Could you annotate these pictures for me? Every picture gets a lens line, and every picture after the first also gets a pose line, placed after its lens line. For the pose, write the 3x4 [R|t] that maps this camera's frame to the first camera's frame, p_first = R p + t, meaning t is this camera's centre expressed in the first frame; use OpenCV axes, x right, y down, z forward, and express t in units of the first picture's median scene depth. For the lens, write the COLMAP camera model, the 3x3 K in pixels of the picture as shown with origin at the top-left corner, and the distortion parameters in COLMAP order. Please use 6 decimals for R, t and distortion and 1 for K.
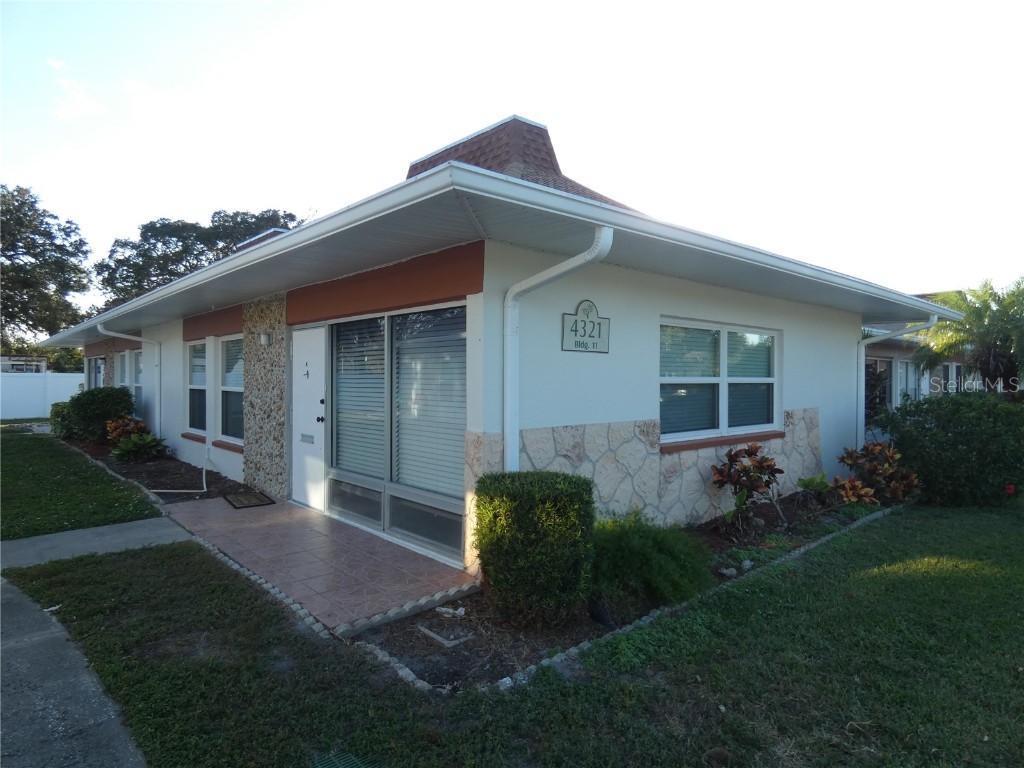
lens RADIAL K [[614.0, 0, 515.5], [0, 614.0, 382.4], [0, 0, 1]] dist [-0.004465, -0.002501]
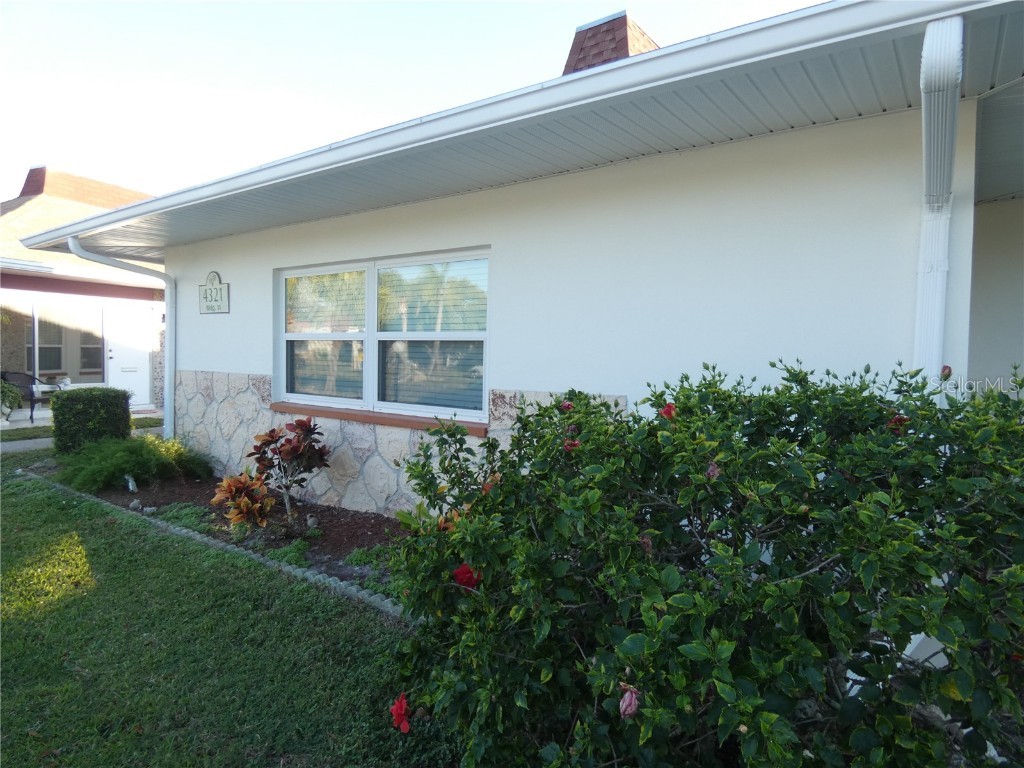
lens RADIAL K [[614.0, 0, 514.9], [0, 614.0, 383.8], [0, 0, 1]] dist [-0.004465, -0.002501]
pose [[0.194536, 0.045145, -0.979856, 1.429083], [-0.026458, 0.998818, 0.040766, 0.025236], [0.980539, 0.017995, 0.195500, 1.330901]]
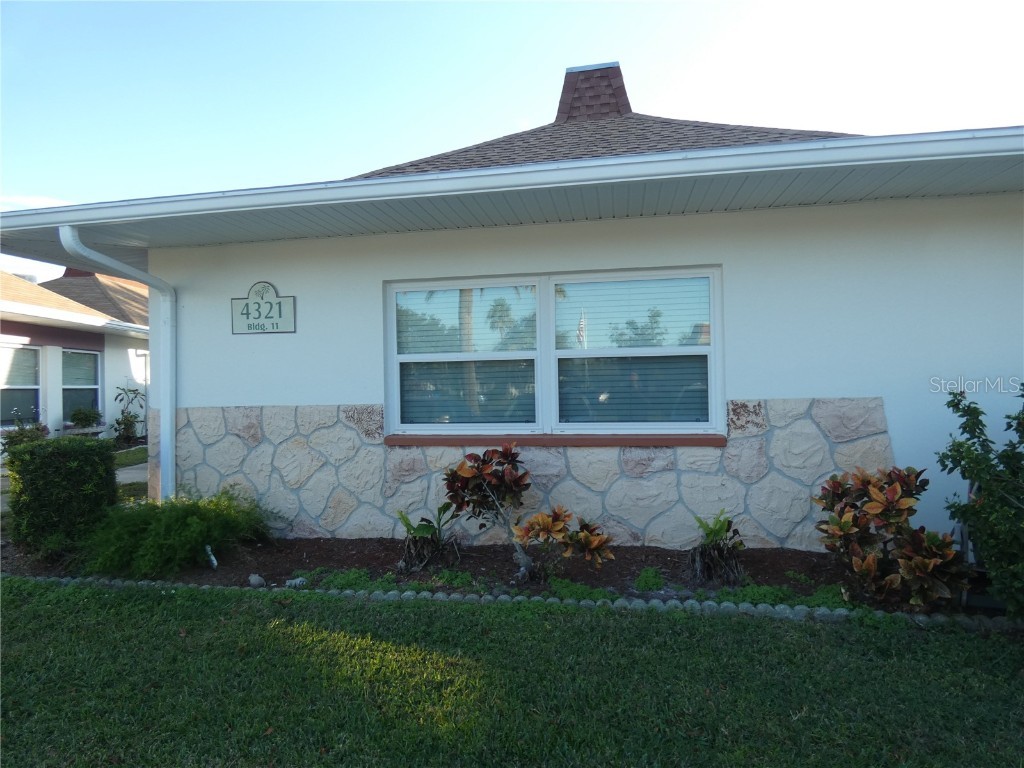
lens RADIAL K [[614.0, 0, 514.4], [0, 614.0, 381.2], [0, 0, 1]] dist [-0.004465, -0.002501]
pose [[0.600566, -0.023119, -0.799241, 1.134728], [0.014451, 0.999732, -0.018060, 0.051113], [0.799445, -0.000704, 0.600739, 0.712403]]
